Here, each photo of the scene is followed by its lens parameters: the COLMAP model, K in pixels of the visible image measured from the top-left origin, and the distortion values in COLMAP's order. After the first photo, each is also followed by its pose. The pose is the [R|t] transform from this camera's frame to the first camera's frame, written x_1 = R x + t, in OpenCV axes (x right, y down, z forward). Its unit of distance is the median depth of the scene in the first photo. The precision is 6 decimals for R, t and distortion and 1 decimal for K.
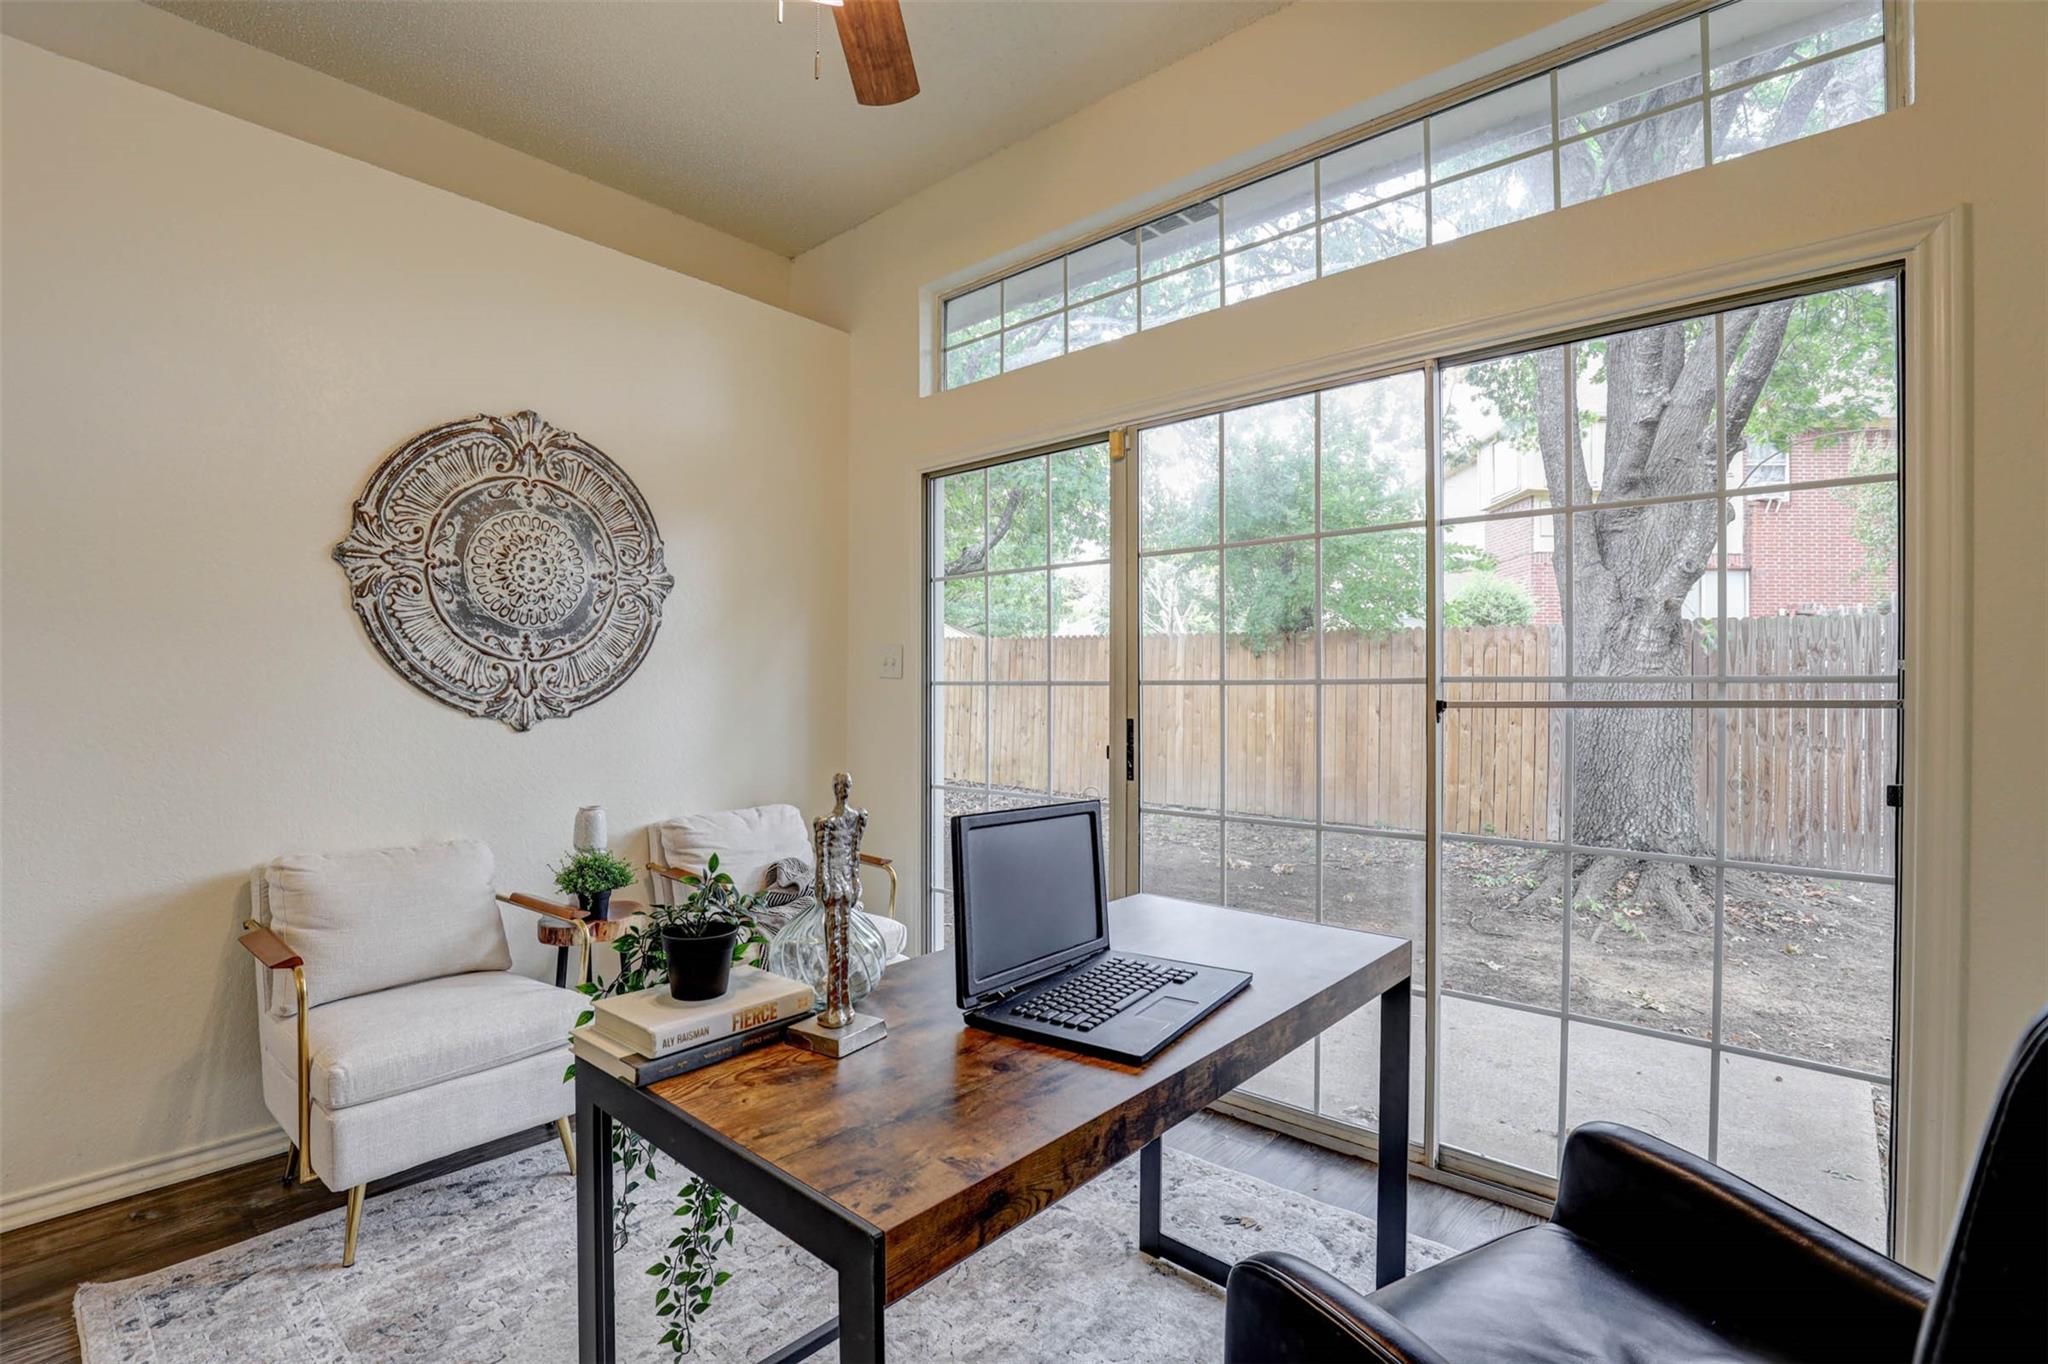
lens RADIAL K [[958.7, 0, 1025.8], [0, 958.7, 698.3], [0, 0, 1]] dist [-0.004036, -0.000534]
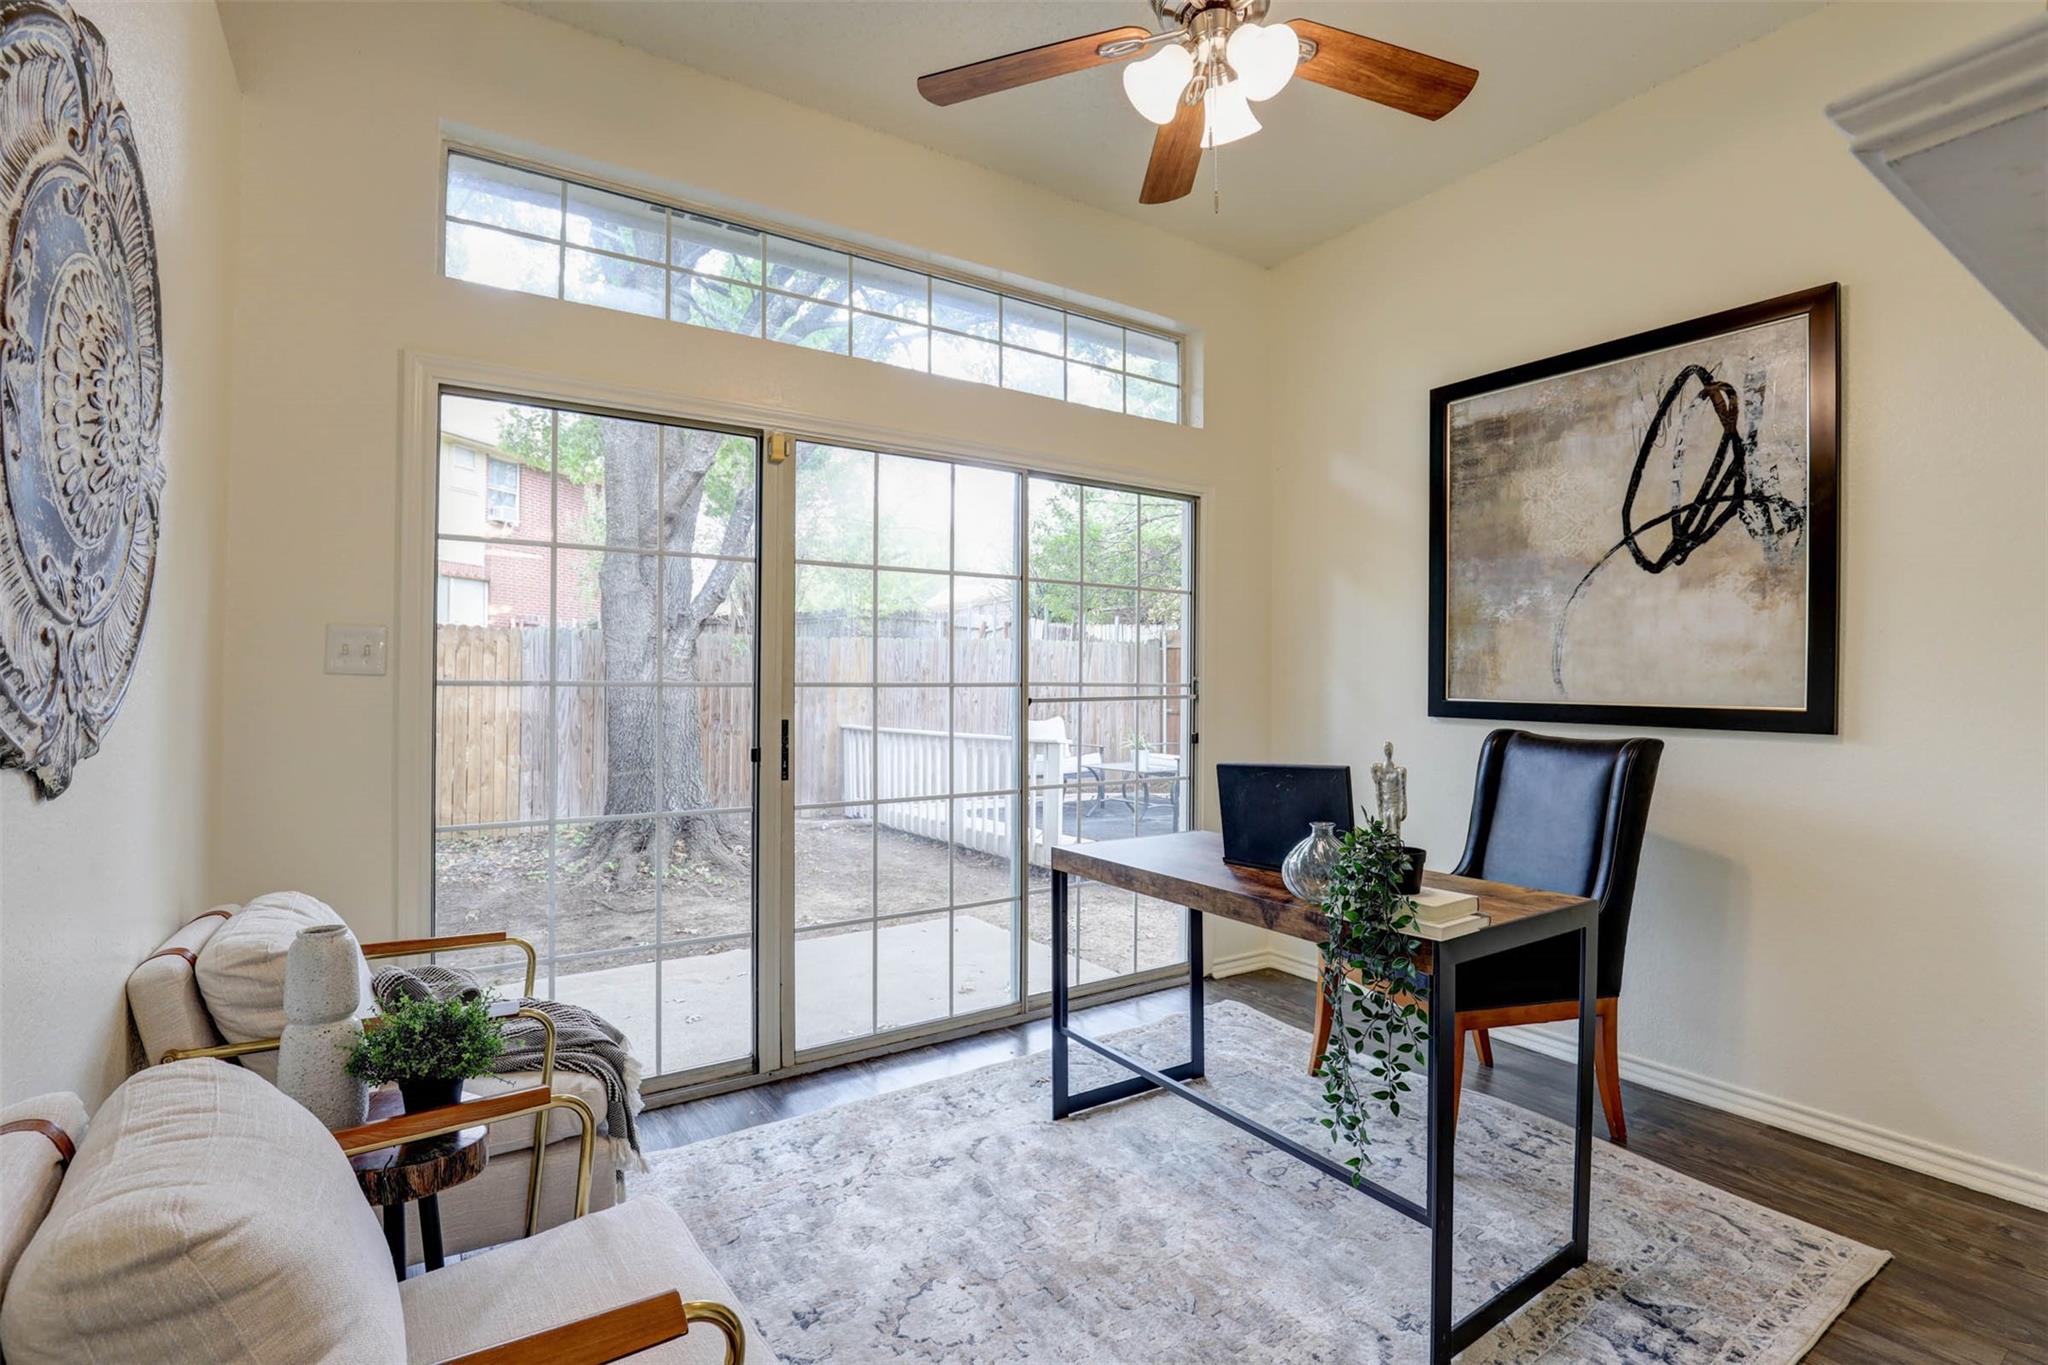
lens RADIAL K [[958.7, 0, 1025.8], [0, 958.7, 698.8], [0, 0, 1]] dist [-0.004036, -0.000534]
pose [[0.263784, -0.009458, 0.964536, -0.956803], [0.007989, 0.999939, 0.007620, -0.007272], [-0.964549, 0.005696, 0.263843, 0.587504]]
